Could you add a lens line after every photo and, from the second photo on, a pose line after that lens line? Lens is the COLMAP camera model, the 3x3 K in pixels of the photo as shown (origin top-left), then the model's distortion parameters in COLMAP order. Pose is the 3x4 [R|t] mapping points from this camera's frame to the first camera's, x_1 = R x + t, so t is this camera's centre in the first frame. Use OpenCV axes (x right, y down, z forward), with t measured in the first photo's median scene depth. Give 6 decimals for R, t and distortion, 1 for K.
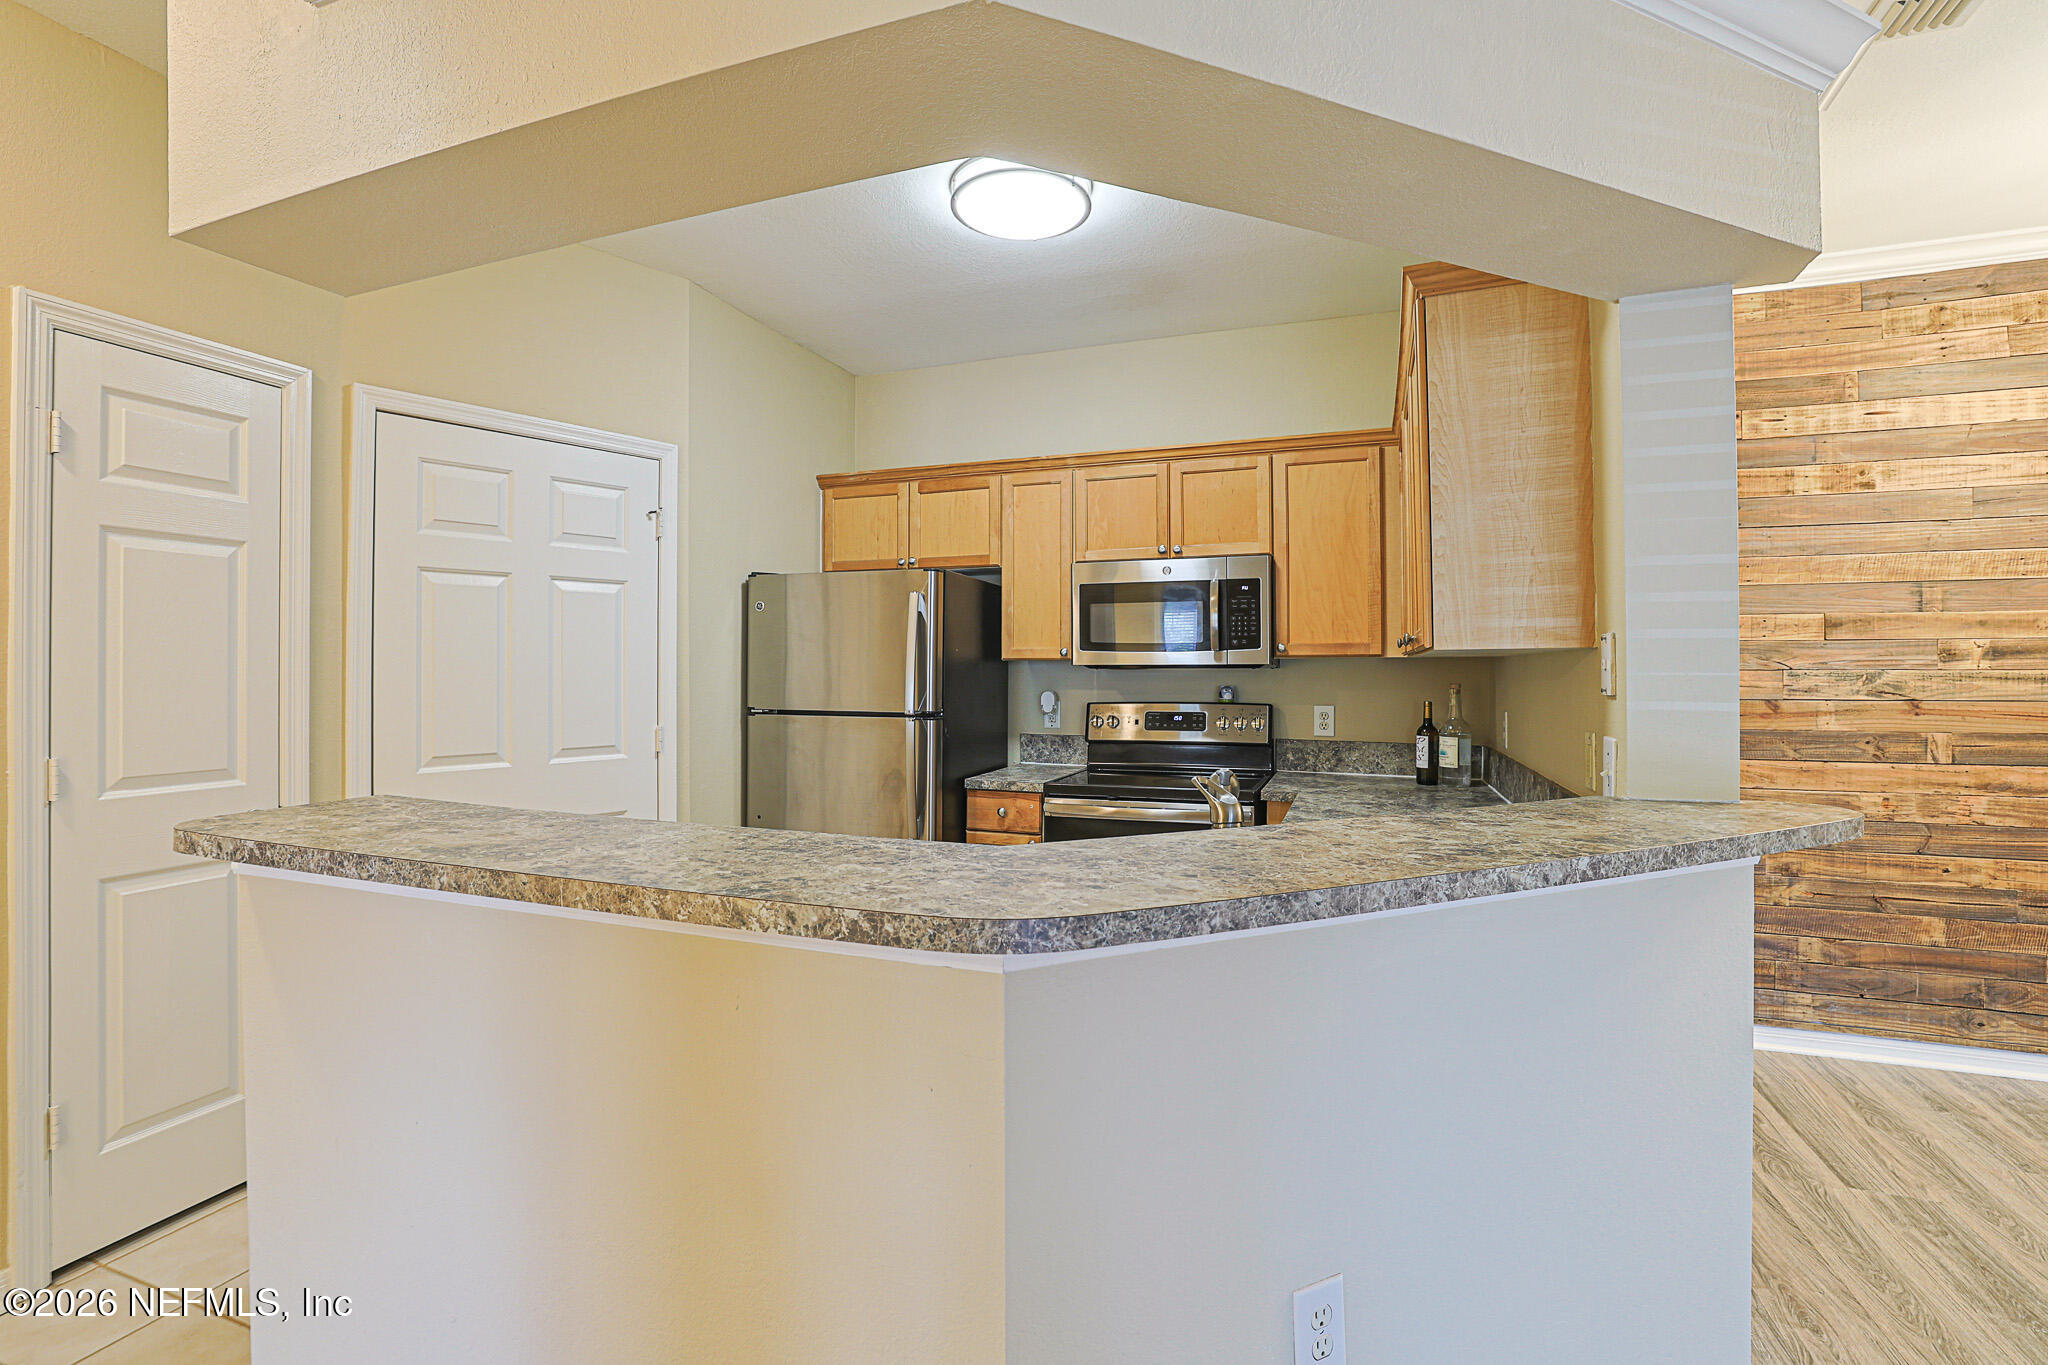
lens RADIAL K [[938.6, 0, 1014.5], [0, 938.6, 663.7], [0, 0, 1]] dist [-0.050603, 0.020596]
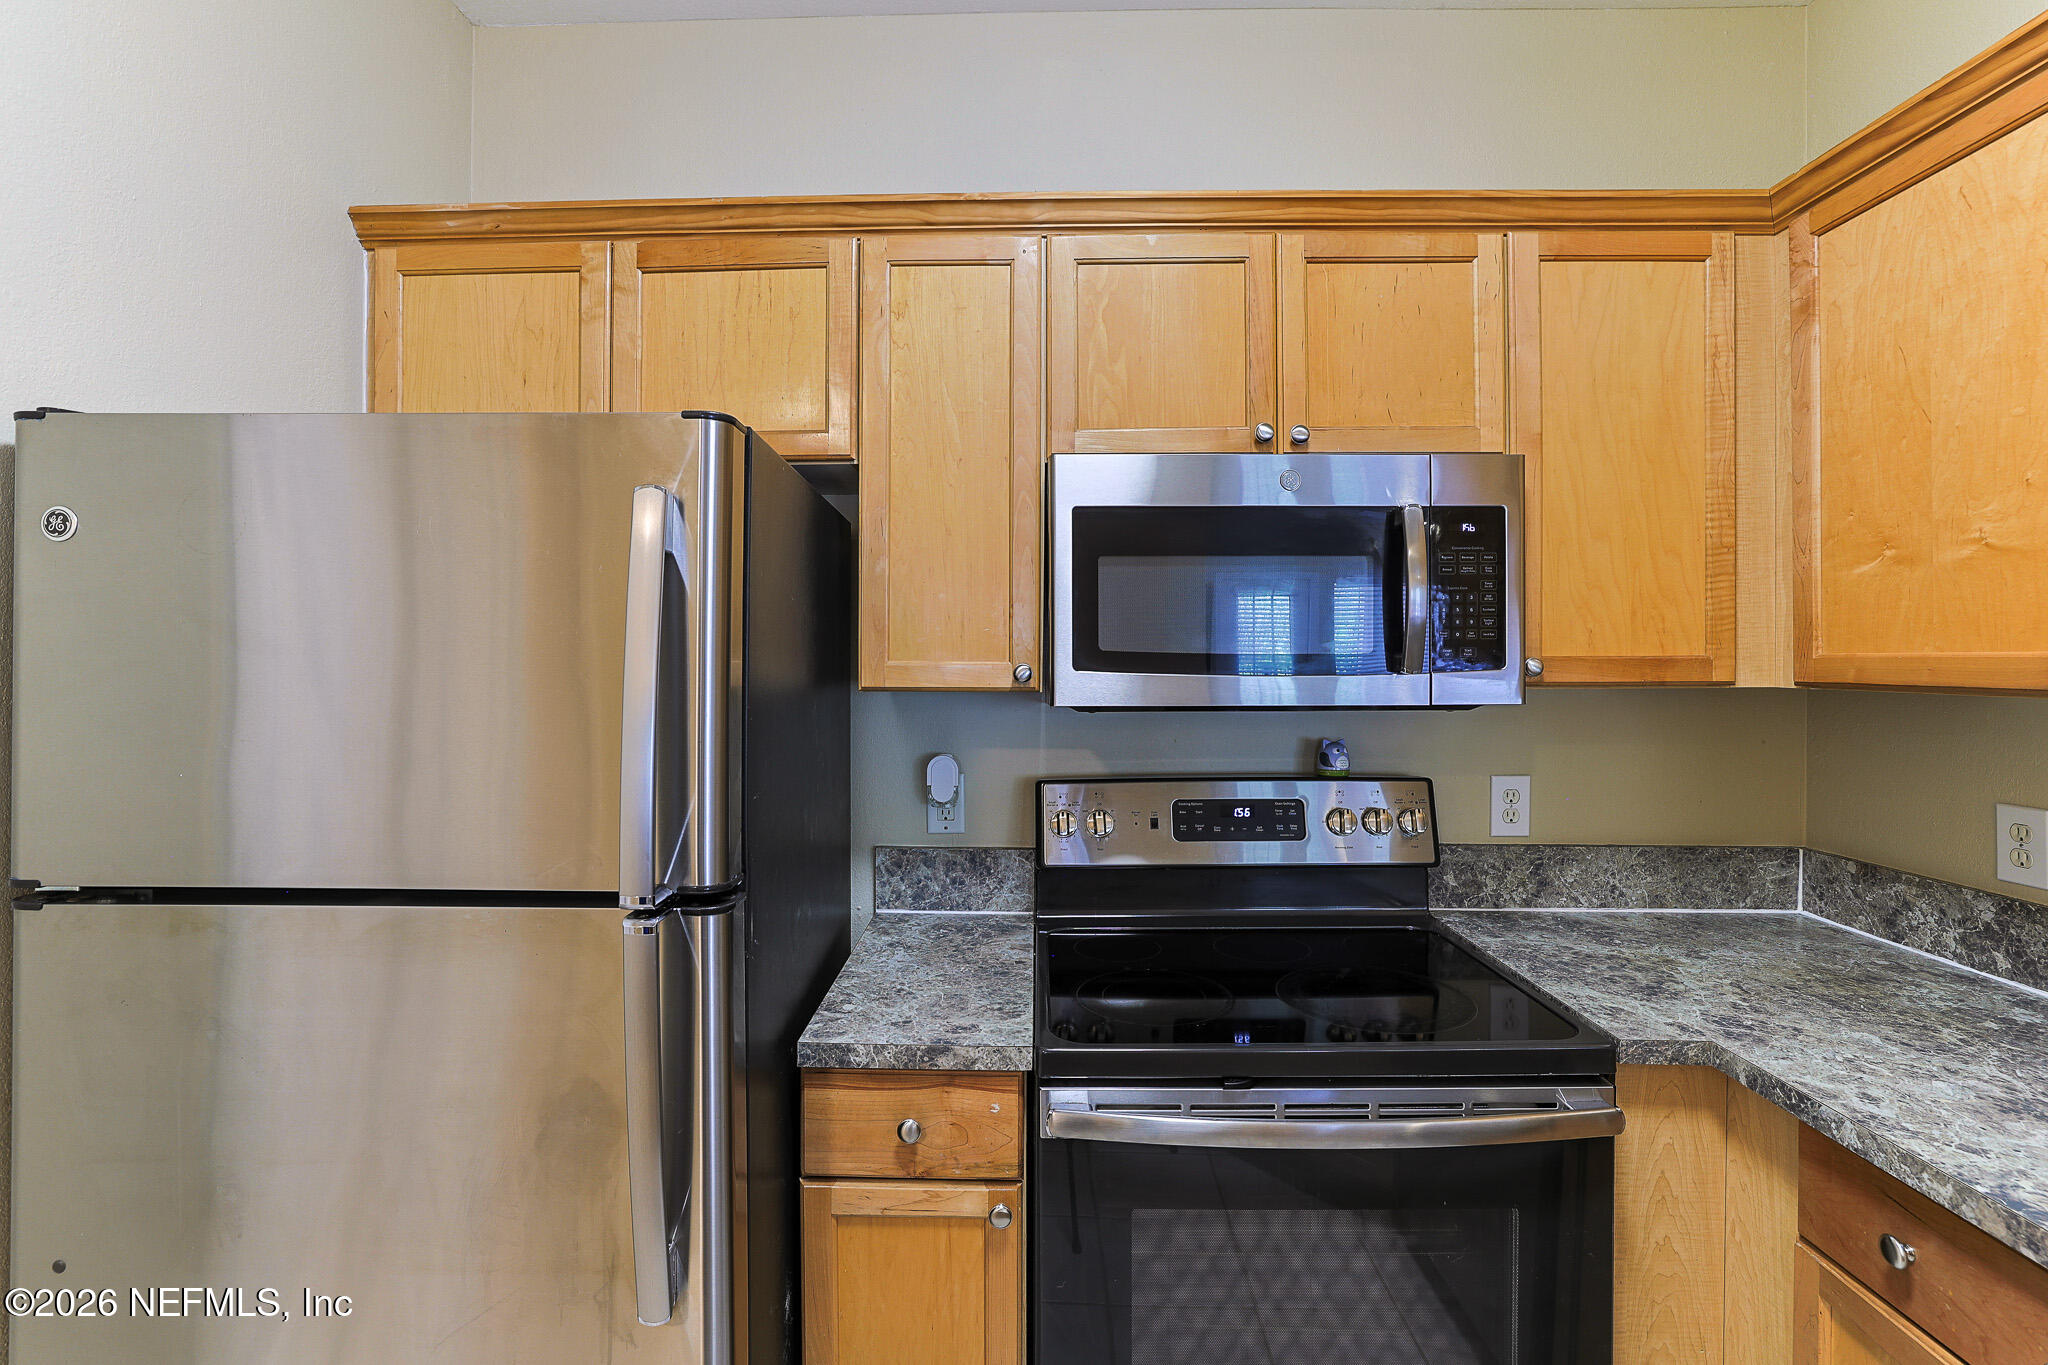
lens RADIAL K [[928.2, 0, 1016.3], [0, 928.2, 660.4], [0, 0, 1]] dist [-0.047699, 0.020006]
pose [[0.944831, -0.002491, 0.327550, -0.097465], [-0.000704, 0.999953, 0.009637, -0.025841], [-0.327558, -0.009336, 0.944785, 0.721949]]
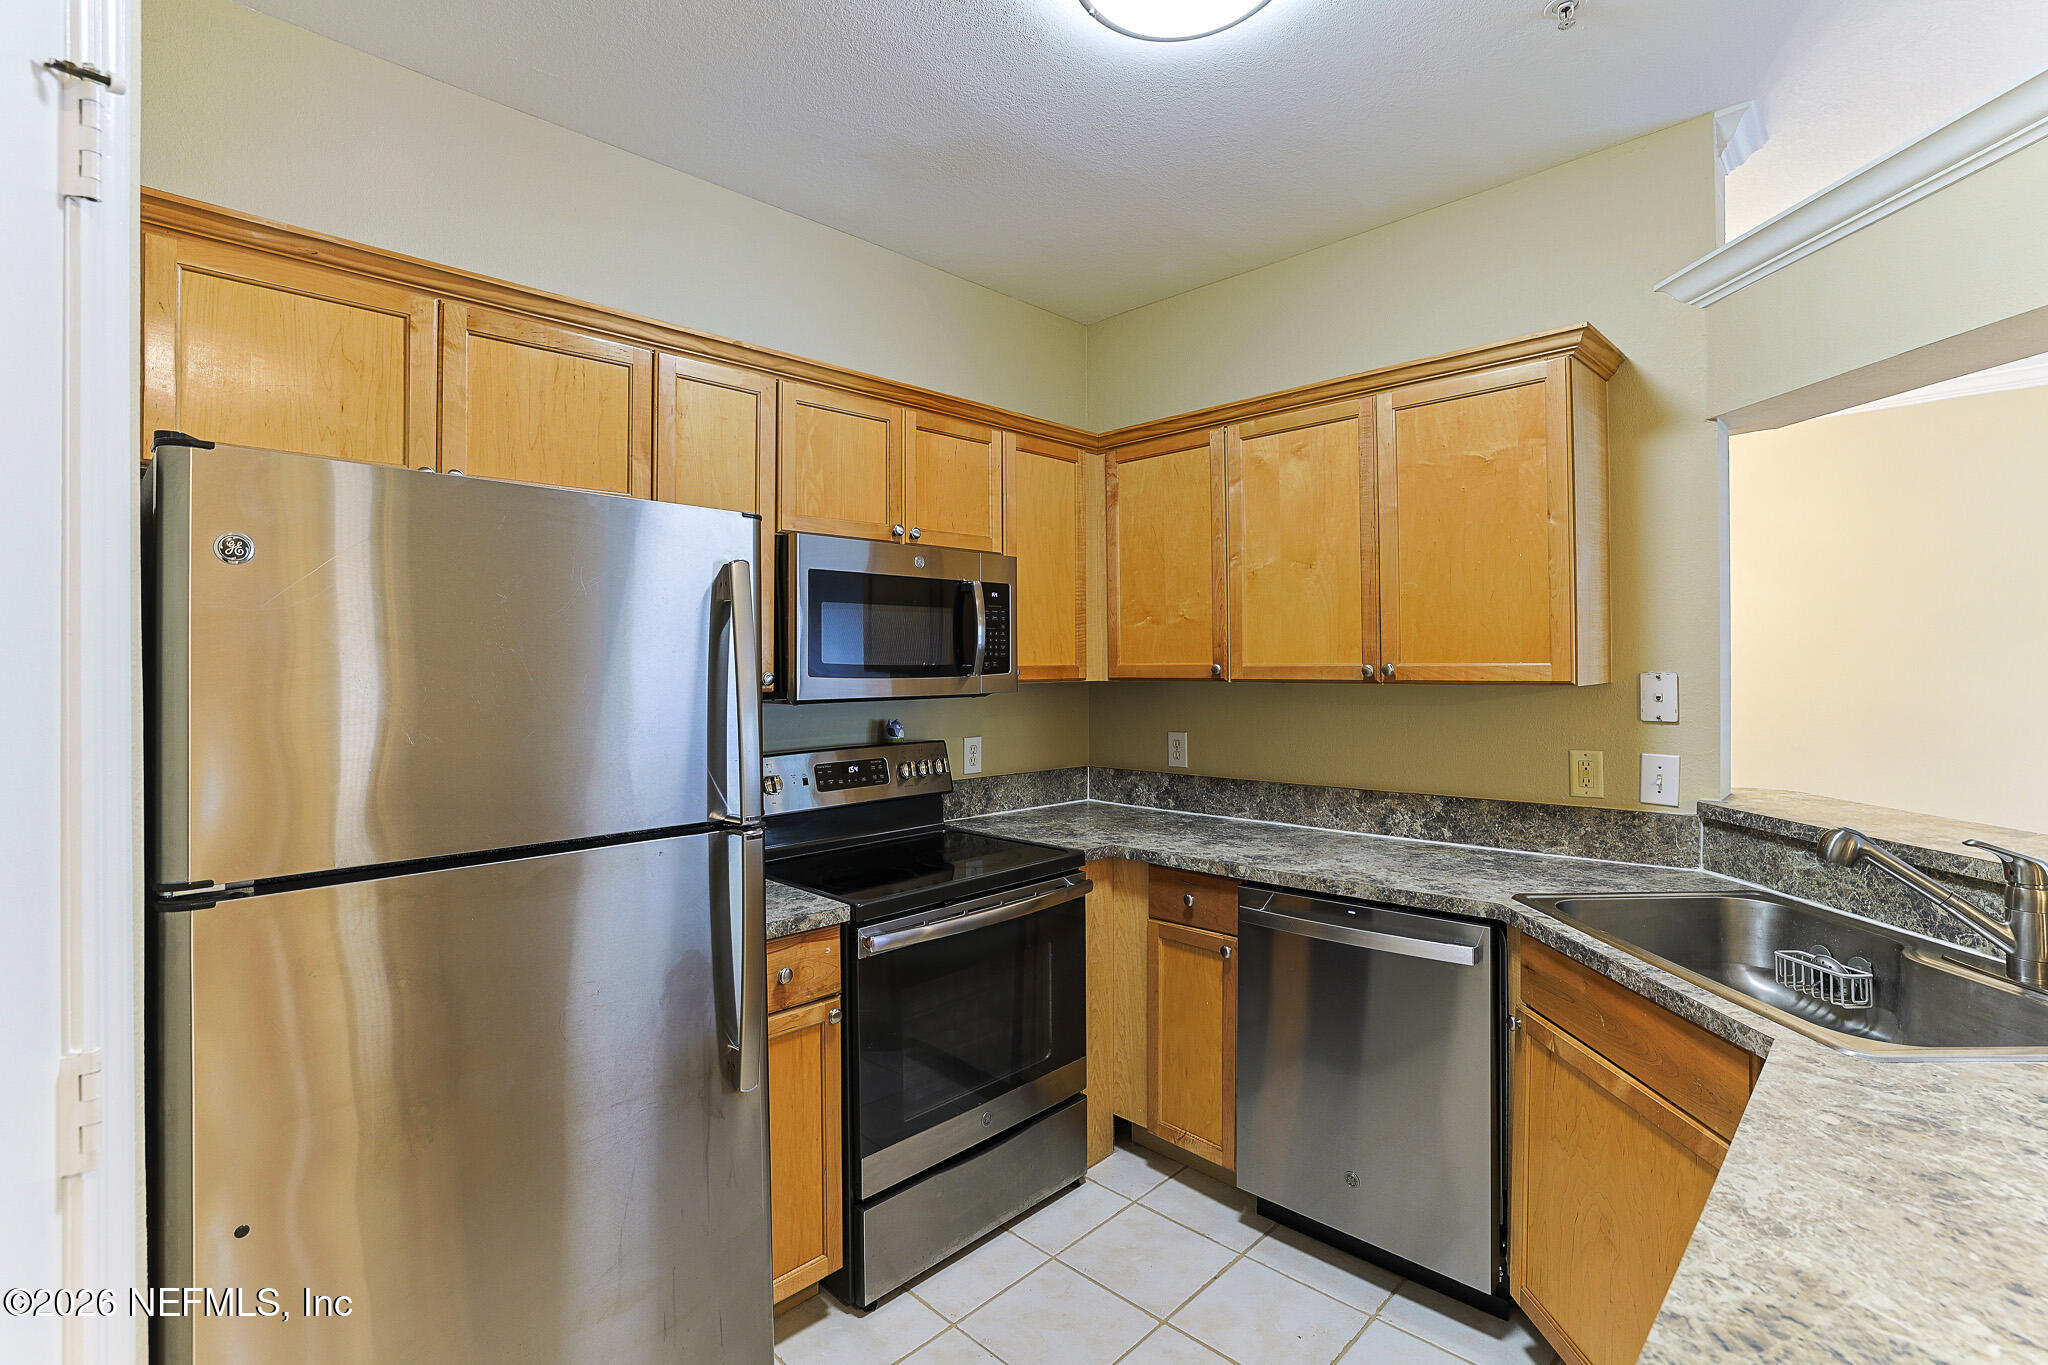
lens RADIAL K [[926.1, 0, 1004.3], [0, 926.1, 664.1], [0, 0, 1]] dist [-0.055424, 0.021590]
pose [[0.424514, -0.001793, 0.905420, -0.485879], [0.000998, 0.999998, 0.001513, -0.026602], [-0.905421, 0.000261, 0.424515, 0.719052]]
